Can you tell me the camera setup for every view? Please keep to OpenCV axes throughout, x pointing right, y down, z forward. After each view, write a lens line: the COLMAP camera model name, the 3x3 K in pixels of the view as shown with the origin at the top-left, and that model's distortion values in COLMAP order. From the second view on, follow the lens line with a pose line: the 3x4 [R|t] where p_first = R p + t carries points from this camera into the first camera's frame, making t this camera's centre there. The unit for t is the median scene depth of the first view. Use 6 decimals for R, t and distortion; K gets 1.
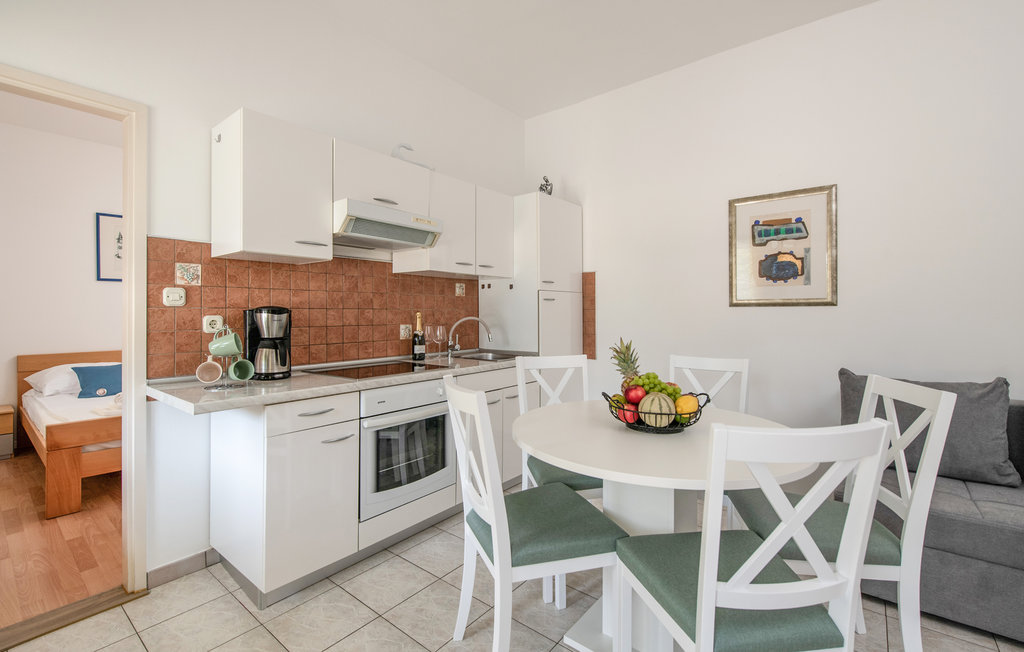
lens RADIAL K [[444.5, 0, 513.0], [0, 444.5, 309.7], [0, 0, 1]] dist [-0.009426, 0.000184]
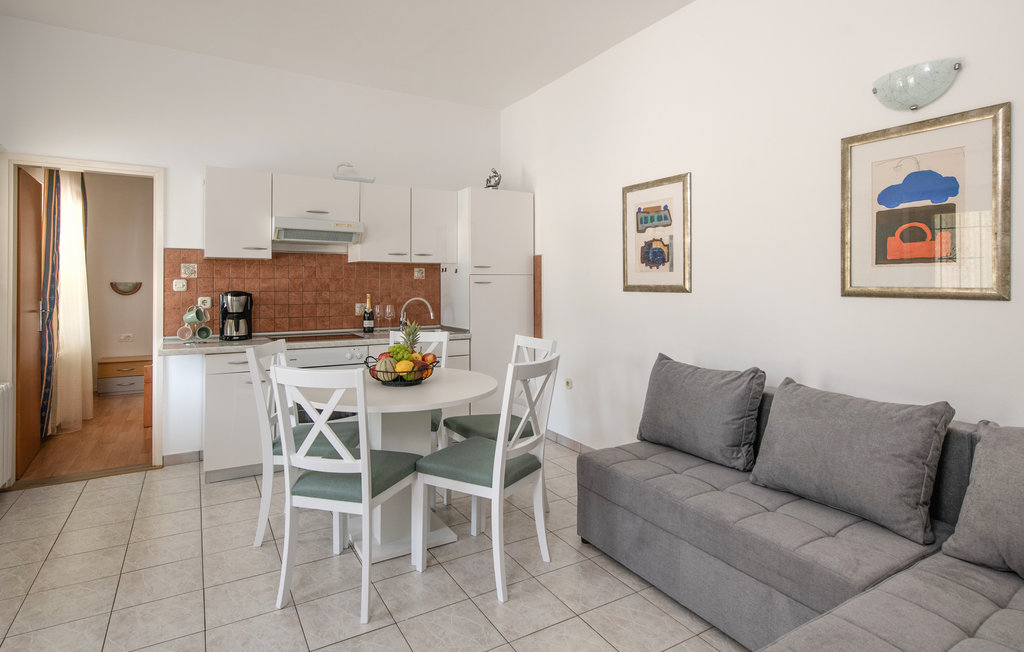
lens RADIAL K [[514.3, 0, 489.3], [0, 514.3, 279.1], [0, 0, 1]] dist [0.002586, -0.000074]
pose [[0.936886, -0.000486, -0.349635, 0.674724], [-0.000568, 0.999996, -0.002913, -0.034537], [0.349634, 0.002928, 0.936882, -0.248301]]
